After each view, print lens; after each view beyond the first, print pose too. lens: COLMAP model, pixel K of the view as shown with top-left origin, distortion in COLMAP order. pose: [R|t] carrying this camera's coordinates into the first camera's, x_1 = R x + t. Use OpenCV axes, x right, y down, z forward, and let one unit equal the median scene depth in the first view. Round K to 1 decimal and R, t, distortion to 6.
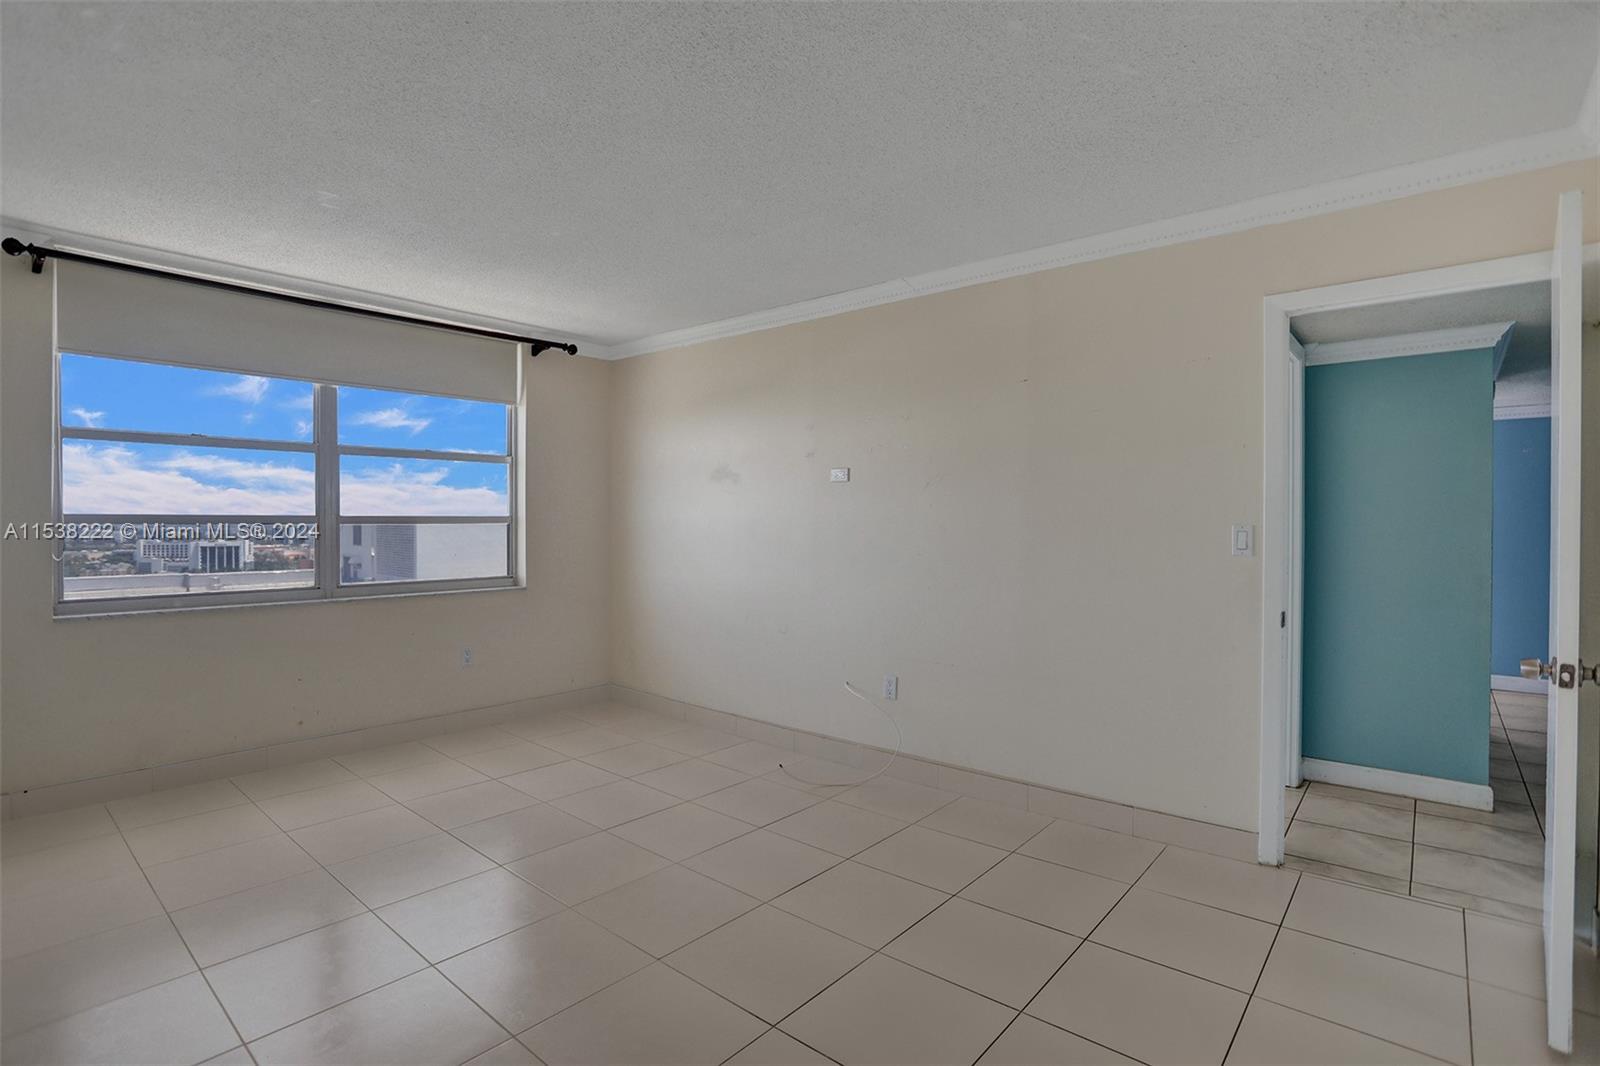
lens RADIAL K [[776.0, 0, 802.9], [0, 776.0, 527.8], [0, 0, 1]] dist [-0.069664, 0.027571]
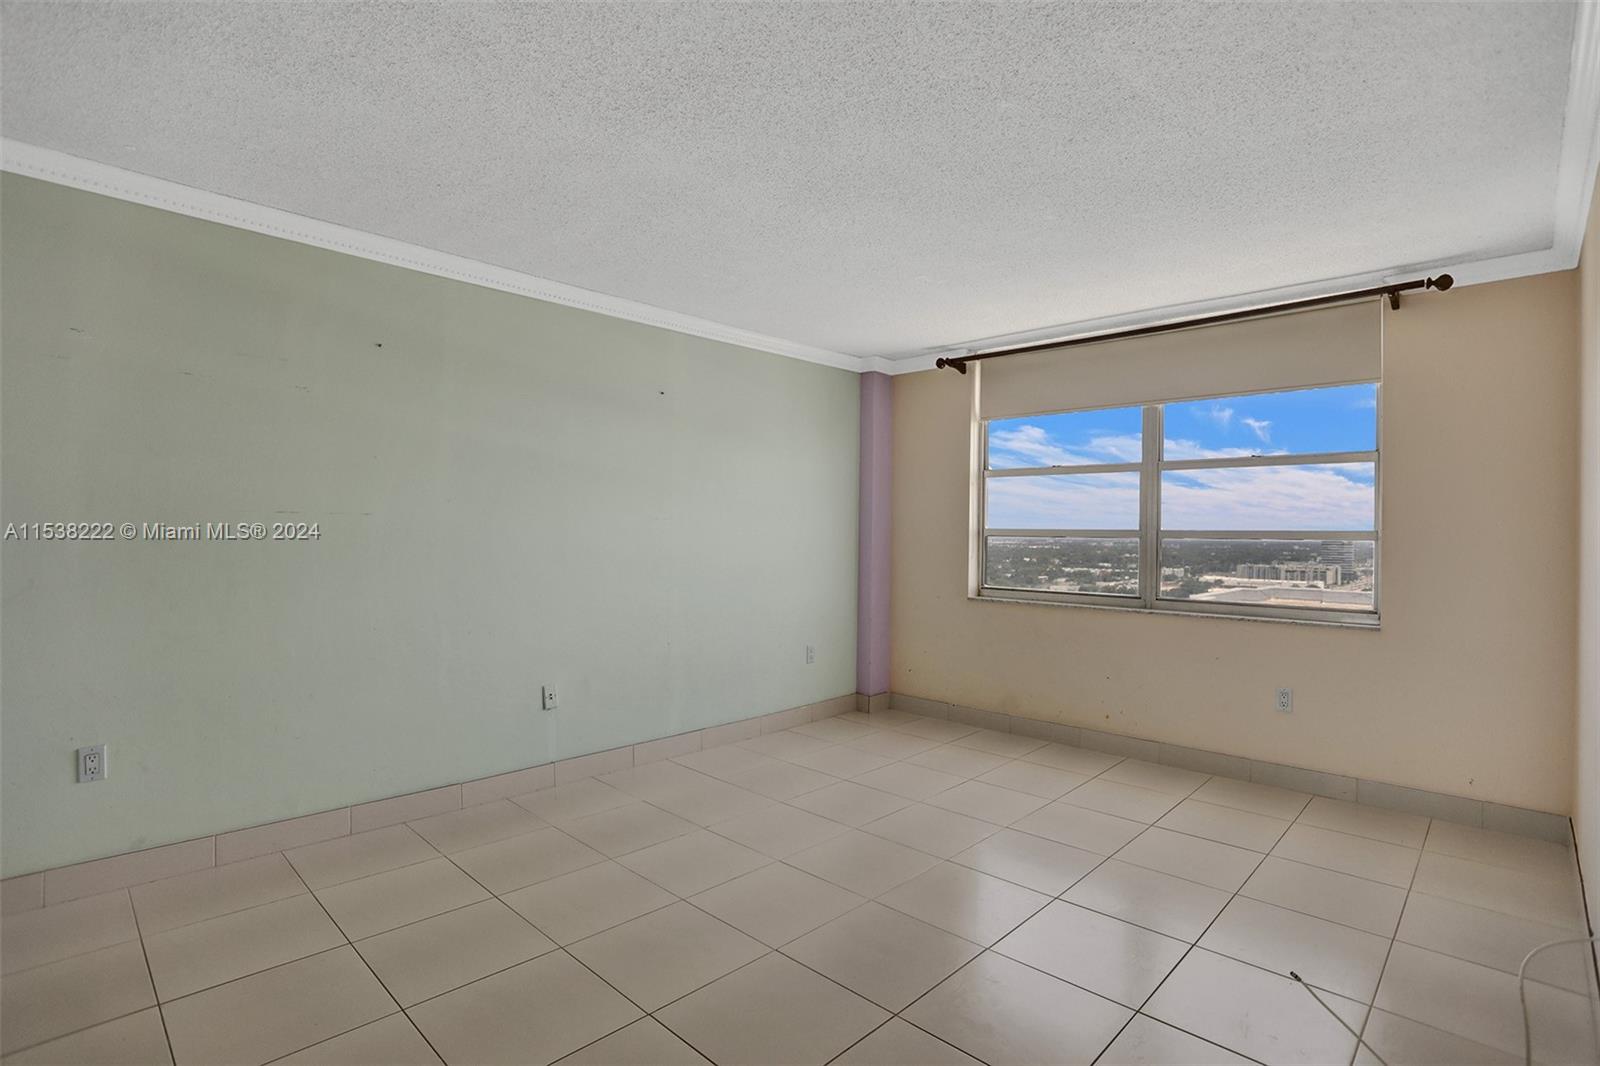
lens RADIAL K [[787.3, 0, 800.0], [0, 787.3, 533.0], [0, 0, 1]] dist [-0.021444, 0.014875]
pose [[-0.038917, -0.000288, -0.999242, 0.475538], [-0.021488, 0.999769, 0.000549, -0.002441], [0.999011, 0.021493, -0.038914, 0.555961]]
